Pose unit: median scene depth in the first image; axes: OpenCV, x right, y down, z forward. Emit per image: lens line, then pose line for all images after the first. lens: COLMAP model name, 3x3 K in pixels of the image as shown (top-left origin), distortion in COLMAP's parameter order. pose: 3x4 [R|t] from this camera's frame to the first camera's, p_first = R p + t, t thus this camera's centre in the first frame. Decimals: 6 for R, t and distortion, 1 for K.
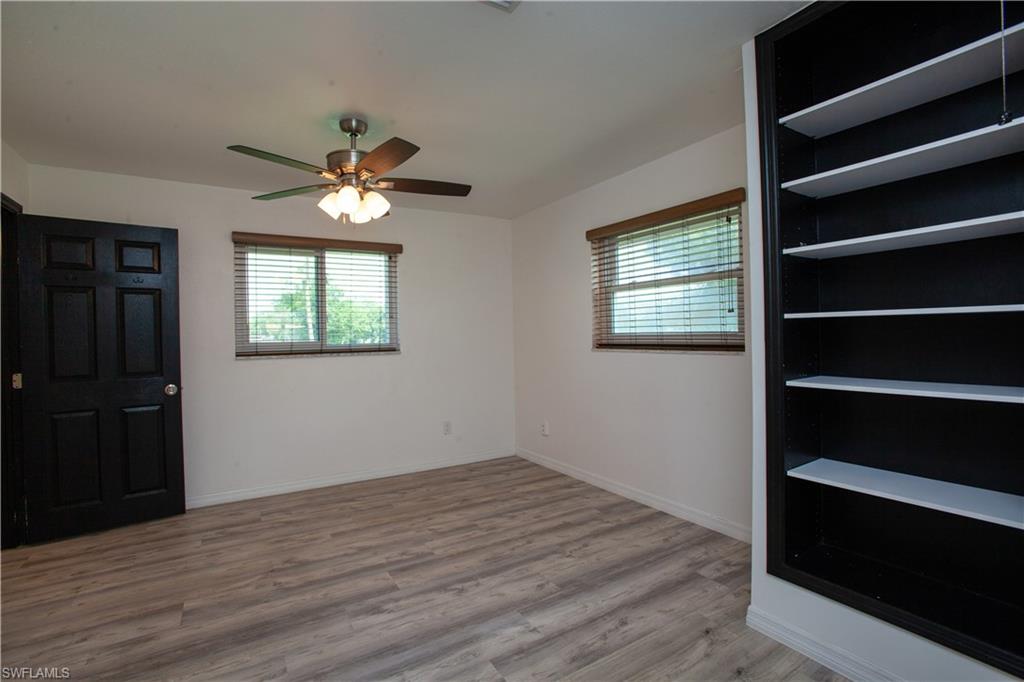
lens RADIAL K [[465.1, 0, 504.7], [0, 465.1, 337.2], [0, 0, 1]] dist [-0.076217, 0.027742]
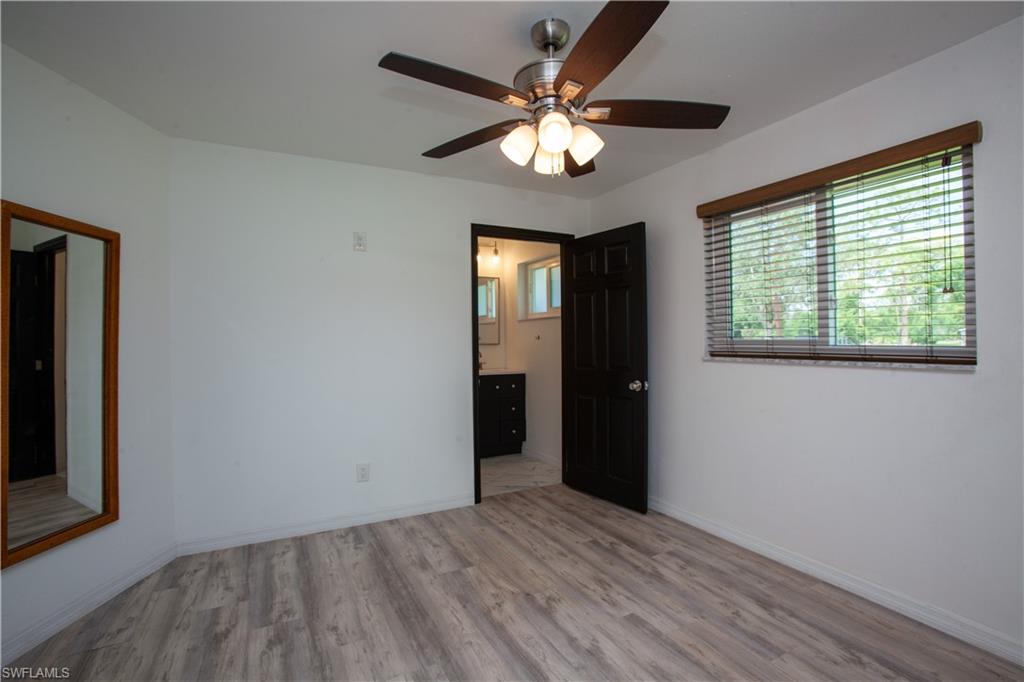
lens RADIAL K [[465.1, 0, 504.7], [0, 465.1, 337.2], [0, 0, 1]] dist [-0.076217, 0.027742]
pose [[-0.067617, 0.013499, -0.997620, 0.392805], [0.007753, 0.999885, 0.013004, -0.007307], [0.997681, -0.006856, -0.067714, 1.034670]]
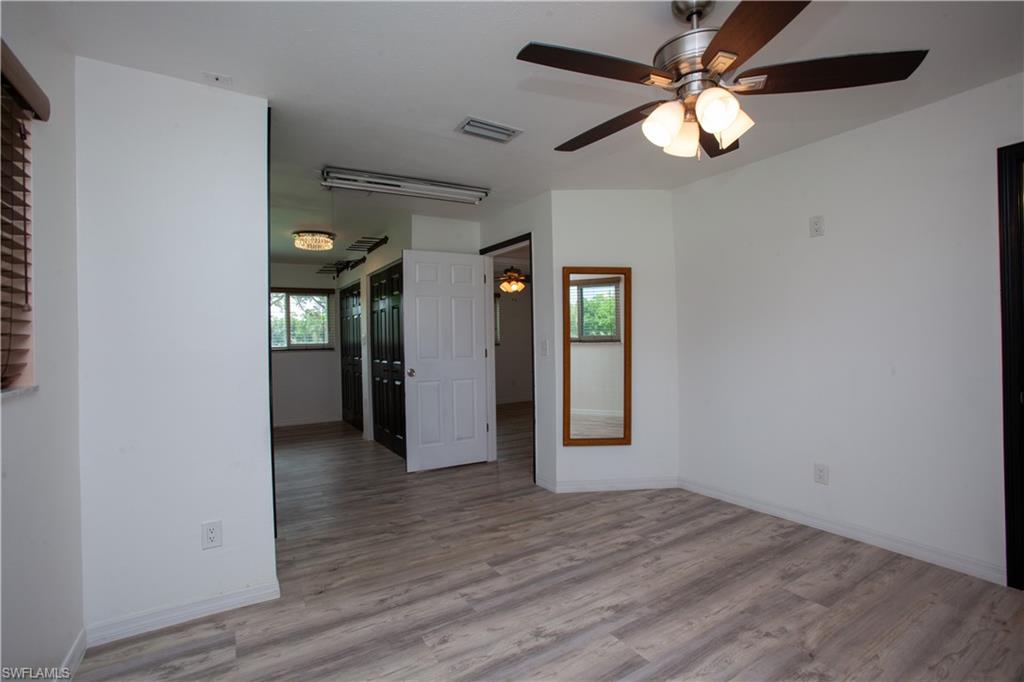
lens RADIAL K [[465.1, 0, 504.7], [0, 465.1, 337.2], [0, 0, 1]] dist [-0.076217, 0.027742]
pose [[-0.999258, 0.038509, -0.001085, -0.050582], [0.038508, 0.999258, 0.001124, -0.004755], [0.001128, 0.001082, -0.999999, 1.728110]]
